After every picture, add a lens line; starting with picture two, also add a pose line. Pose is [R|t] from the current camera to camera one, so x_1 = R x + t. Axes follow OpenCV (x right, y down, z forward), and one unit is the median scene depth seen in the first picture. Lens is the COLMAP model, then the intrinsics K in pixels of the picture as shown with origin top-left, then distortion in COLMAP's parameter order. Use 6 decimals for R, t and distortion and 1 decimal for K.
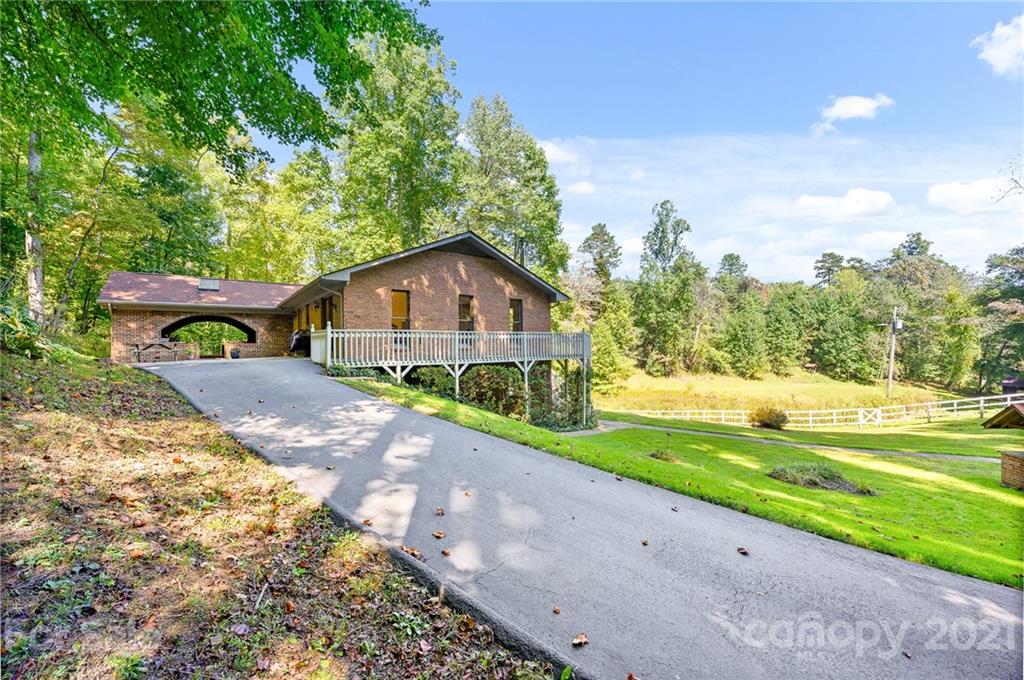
lens RADIAL K [[414.8, 0, 512.0], [0, 414.8, 340.0], [0, 0, 1]] dist [-0.012889, 0.000189]
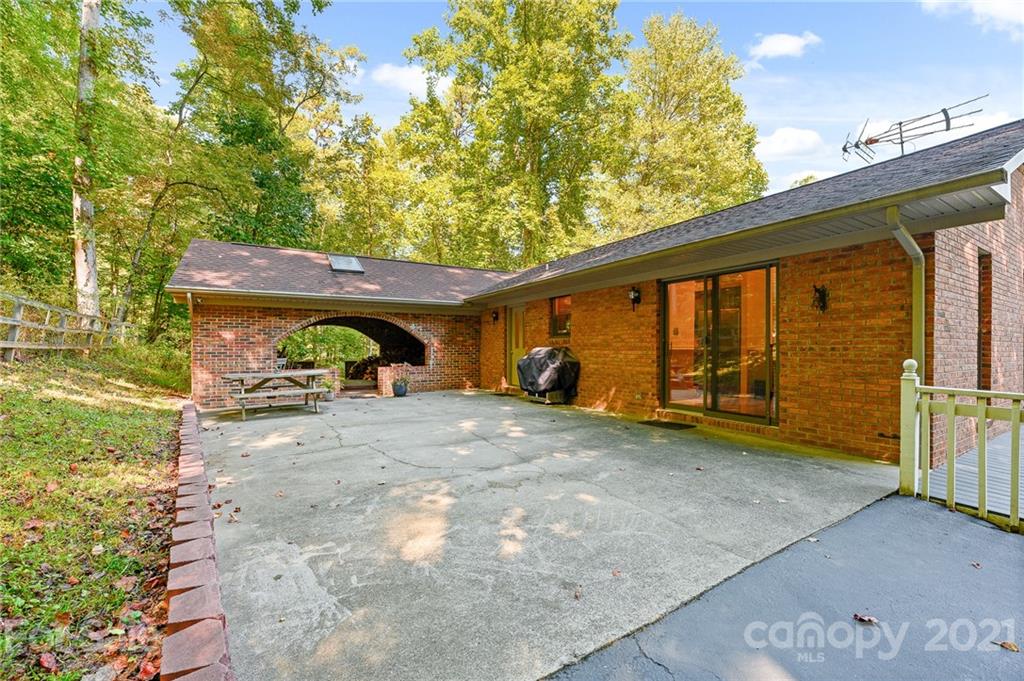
lens RADIAL K [[414.8, 0, 512.0], [0, 414.8, 340.5], [0, 0, 1]] dist [-0.012889, 0.000189]
pose [[0.994711, 0.012083, -0.102003, -0.444737], [-0.011856, 0.999926, 0.002838, -0.030384], [0.102029, -0.001614, 0.994780, 0.447727]]
